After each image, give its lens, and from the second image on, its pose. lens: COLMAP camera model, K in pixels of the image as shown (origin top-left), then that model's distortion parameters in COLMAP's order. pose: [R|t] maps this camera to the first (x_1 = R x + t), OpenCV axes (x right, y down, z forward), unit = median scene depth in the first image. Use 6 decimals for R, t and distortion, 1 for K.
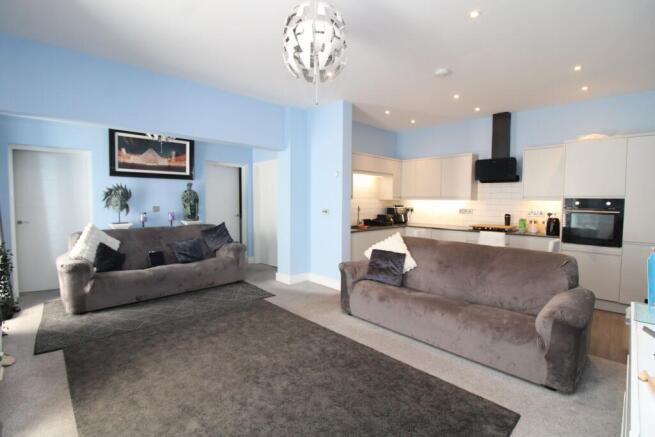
lens RADIAL K [[304.0, 0, 327.5], [0, 304.0, 218.5], [0, 0, 1]] dist [0.000086, 0.000009]
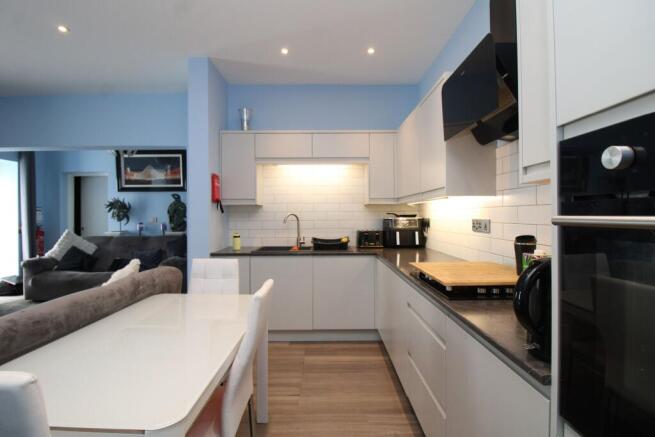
lens RADIAL K [[304.0, 0, 327.5], [0, 304.0, 218.5], [0, 0, 1]] dist [0.000086, 0.000009]
pose [[0.720867, -0.006110, -0.693046, 0.666617], [-0.034261, 0.998424, -0.044439, -0.008589], [0.692226, 0.055779, 0.719522, 0.674376]]
